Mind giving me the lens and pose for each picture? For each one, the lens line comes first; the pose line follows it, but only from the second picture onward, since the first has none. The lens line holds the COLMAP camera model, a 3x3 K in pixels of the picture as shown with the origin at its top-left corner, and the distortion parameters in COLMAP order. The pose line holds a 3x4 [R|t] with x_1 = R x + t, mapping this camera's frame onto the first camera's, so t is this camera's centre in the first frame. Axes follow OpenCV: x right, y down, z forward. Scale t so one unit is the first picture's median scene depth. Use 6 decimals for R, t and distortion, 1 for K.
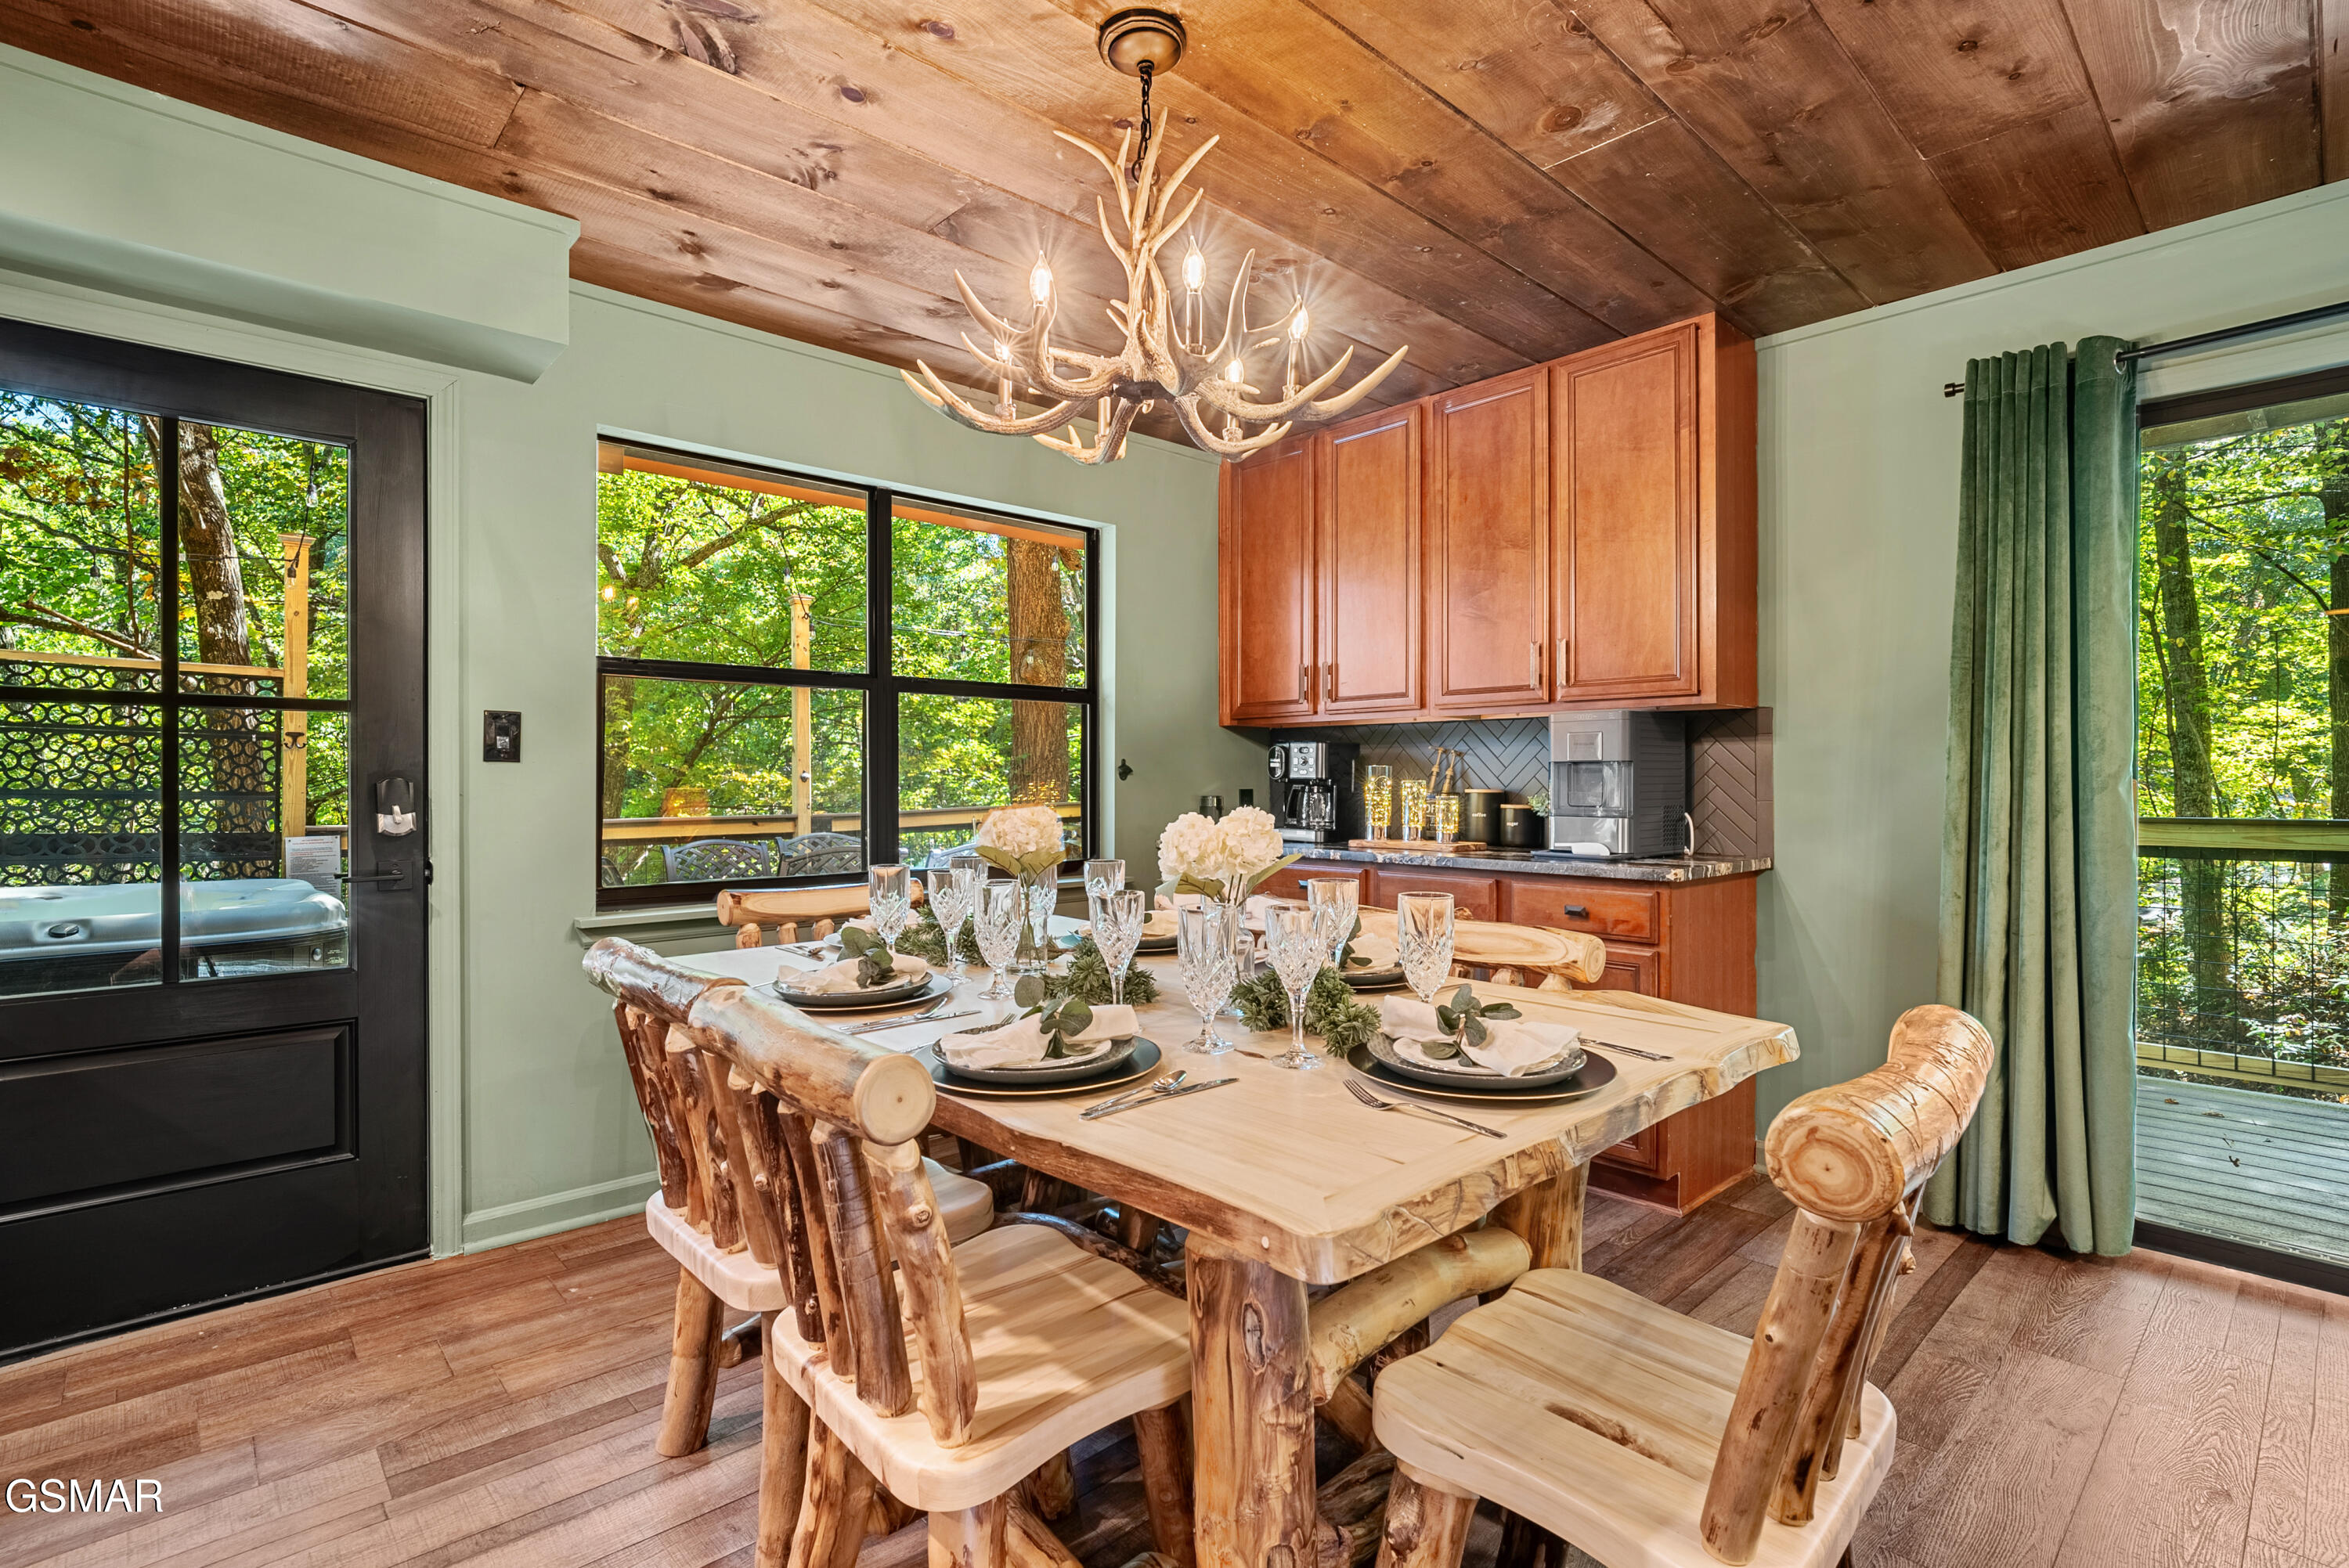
lens RADIAL K [[1104.8, 0, 1153.8], [0, 1104.8, 790.8], [0, 0, 1]] dist [-0.026430, 0.013479]
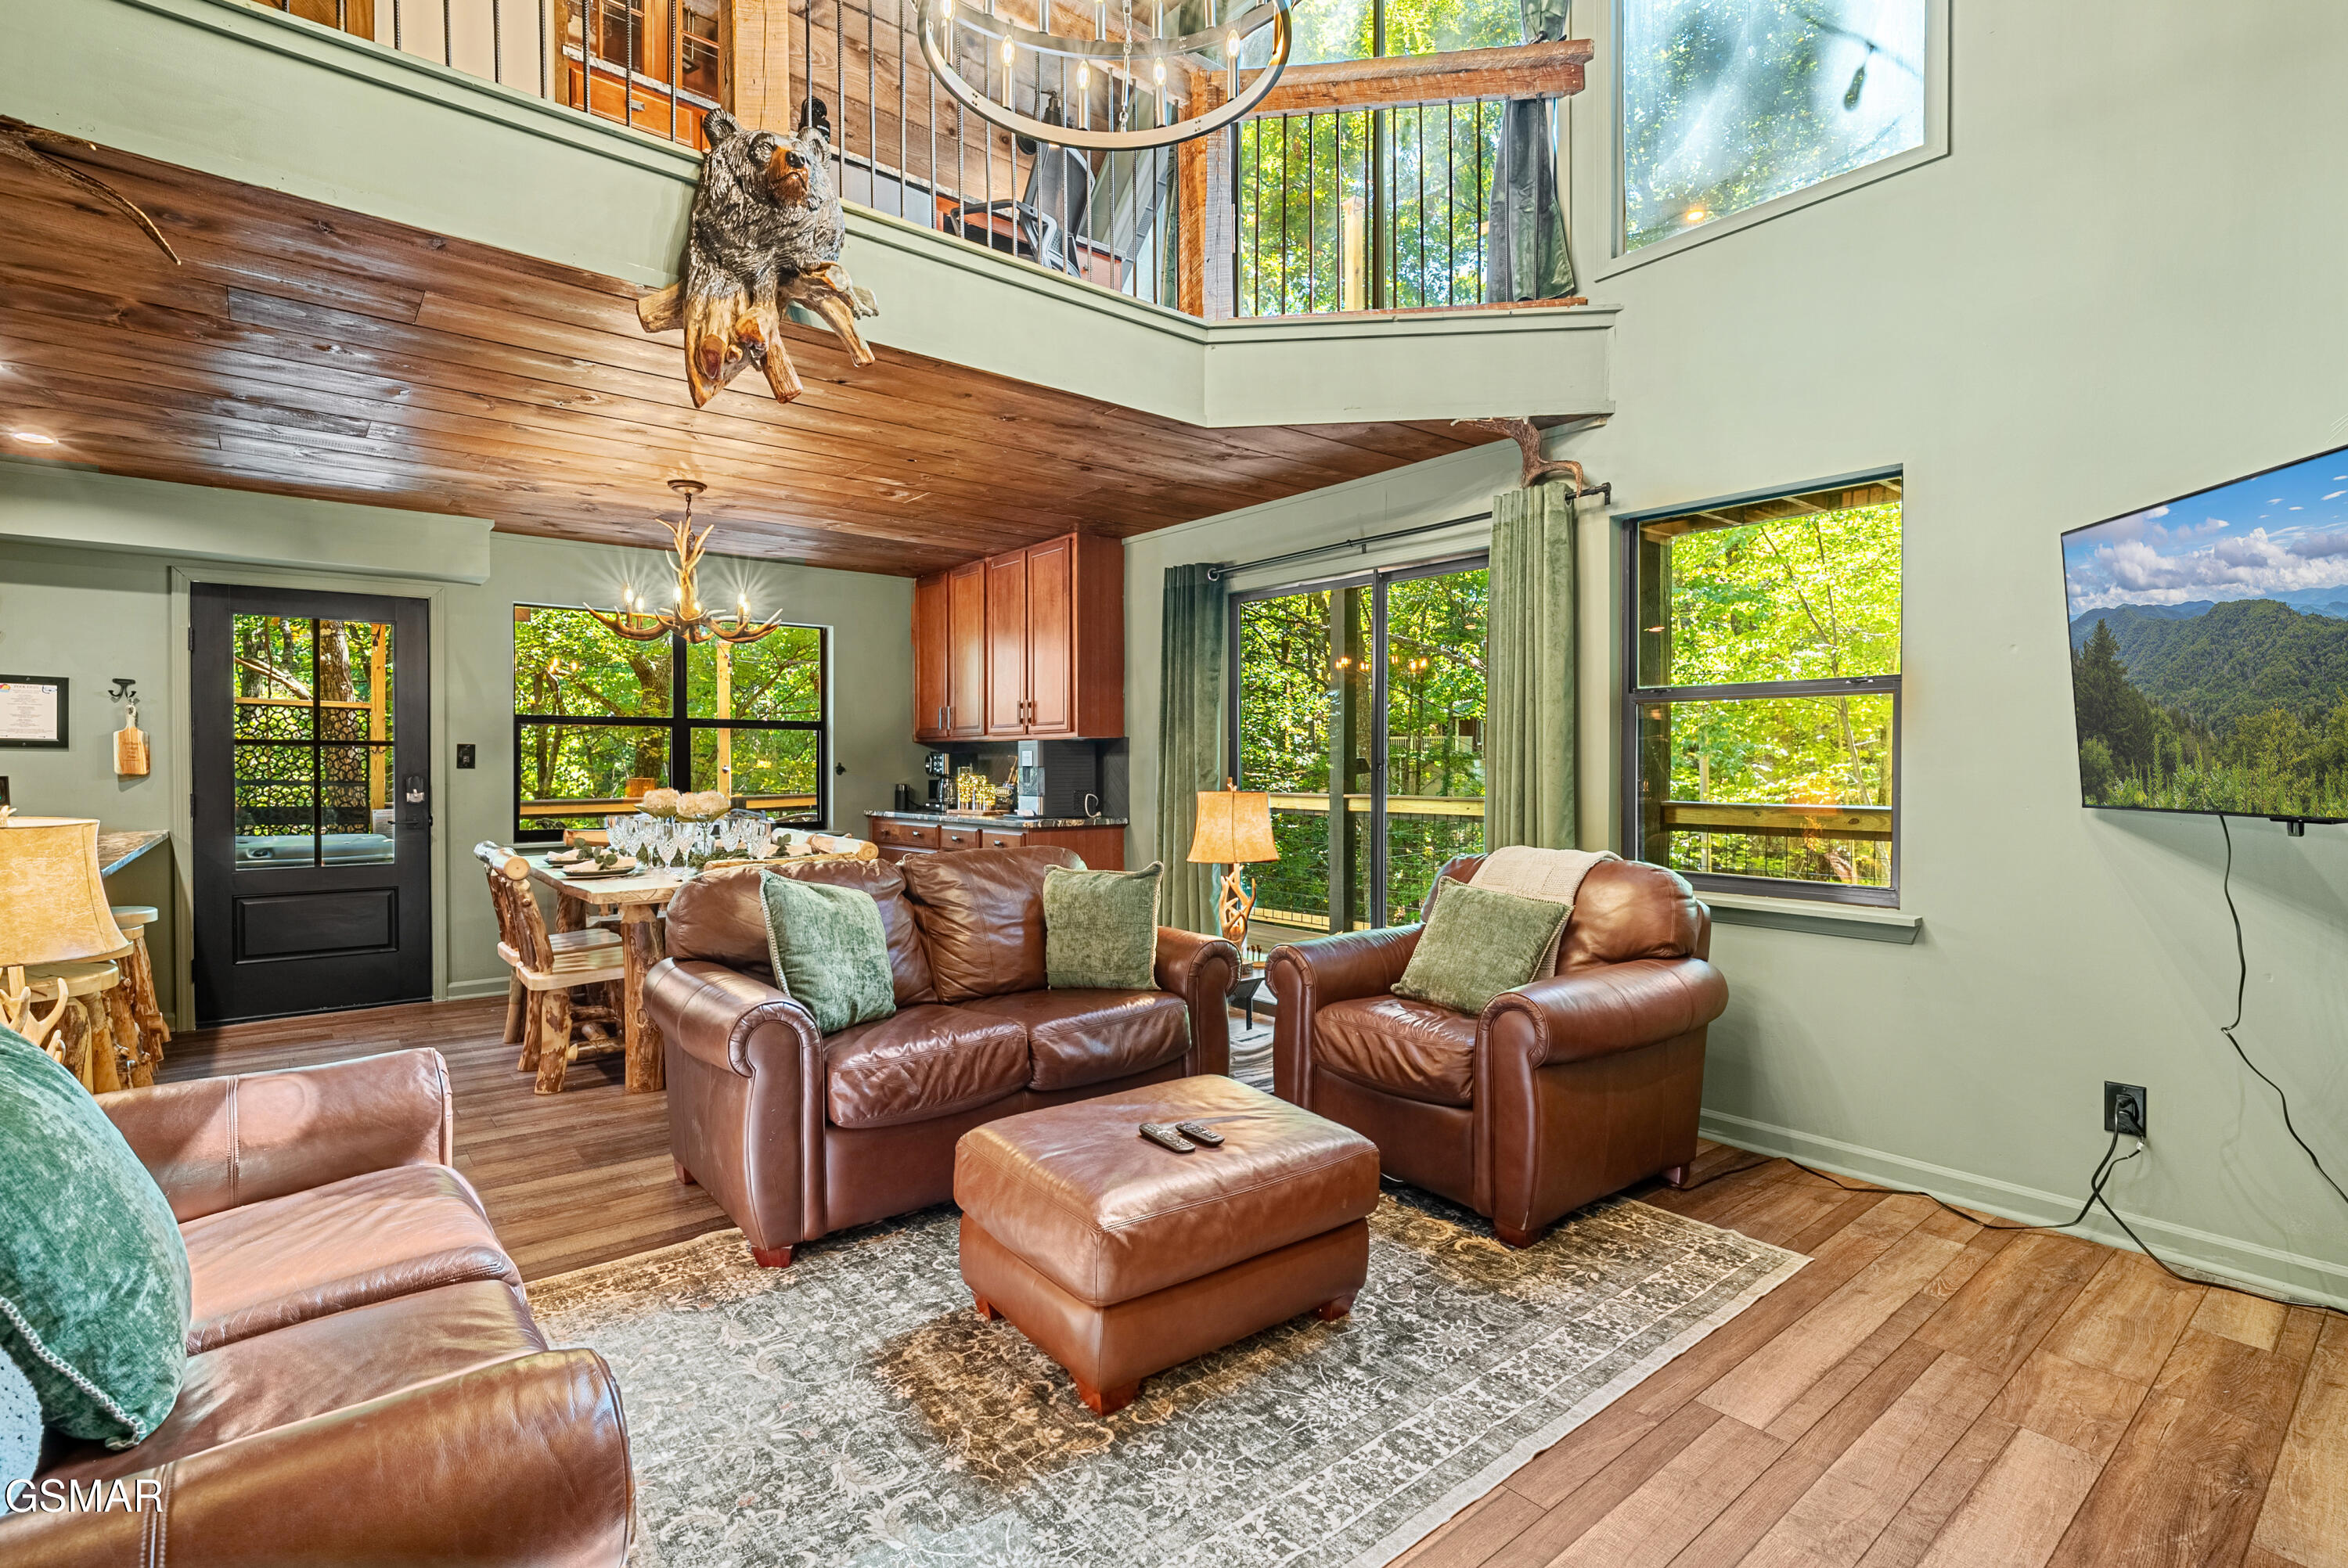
lens RADIAL K [[1100.0, 0, 1160.8], [0, 1100.0, 788.2], [0, 0, 1]] dist [-0.016803, 0.000067]
pose [[0.998616, 0.002101, -0.052549, 0.808657], [-0.001550, 0.999943, 0.010517, -0.012223], [0.052568, -0.010421, 0.998563, -0.975208]]
